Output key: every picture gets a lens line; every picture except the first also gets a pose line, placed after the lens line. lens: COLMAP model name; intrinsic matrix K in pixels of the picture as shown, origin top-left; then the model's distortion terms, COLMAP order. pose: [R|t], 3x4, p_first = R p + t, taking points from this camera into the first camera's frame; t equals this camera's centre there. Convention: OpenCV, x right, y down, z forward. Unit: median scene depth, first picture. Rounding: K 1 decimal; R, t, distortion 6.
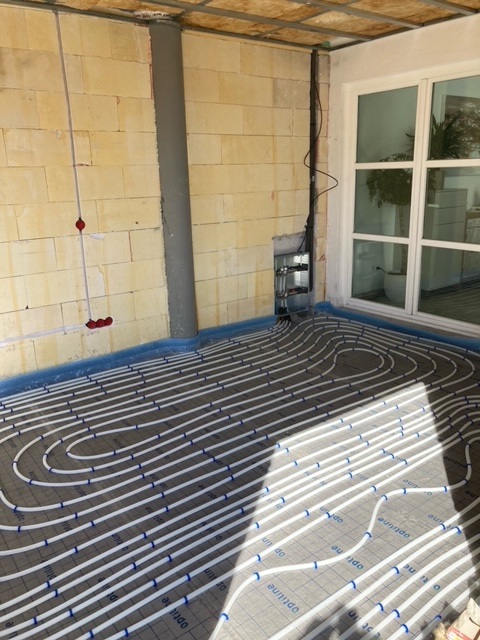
lens RADIAL K [[519.4, 0, 244.9], [0, 519.4, 313.6], [0, 0, 1]] dist [0.032486, -0.010172]
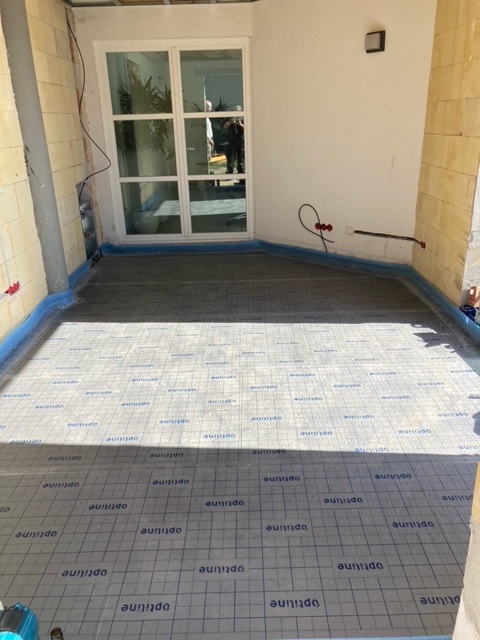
lens RADIAL K [[522.2, 0, 240.9], [0, 522.2, 311.2], [0, 0, 1]] dist [0.030624, -0.012799]
pose [[0.603363, -0.267372, 0.751309, -0.671908], [0.223830, 0.961028, 0.162251, -0.001543], [-0.765410, 0.070270, 0.639694, 0.100780]]
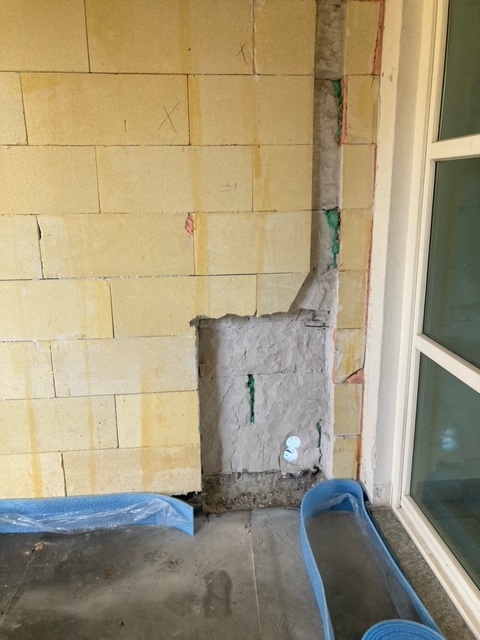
lens RADIAL K [[517.9, 0, 238.3], [0, 517.9, 317.7], [0, 0, 1]] dist [0.034001, -0.004229]
pose [[0.847858, 0.142133, -0.510818, 0.334064], [-0.148287, 0.988521, 0.028924, -0.184950], [0.509065, 0.051224, 0.859202, 0.727625]]
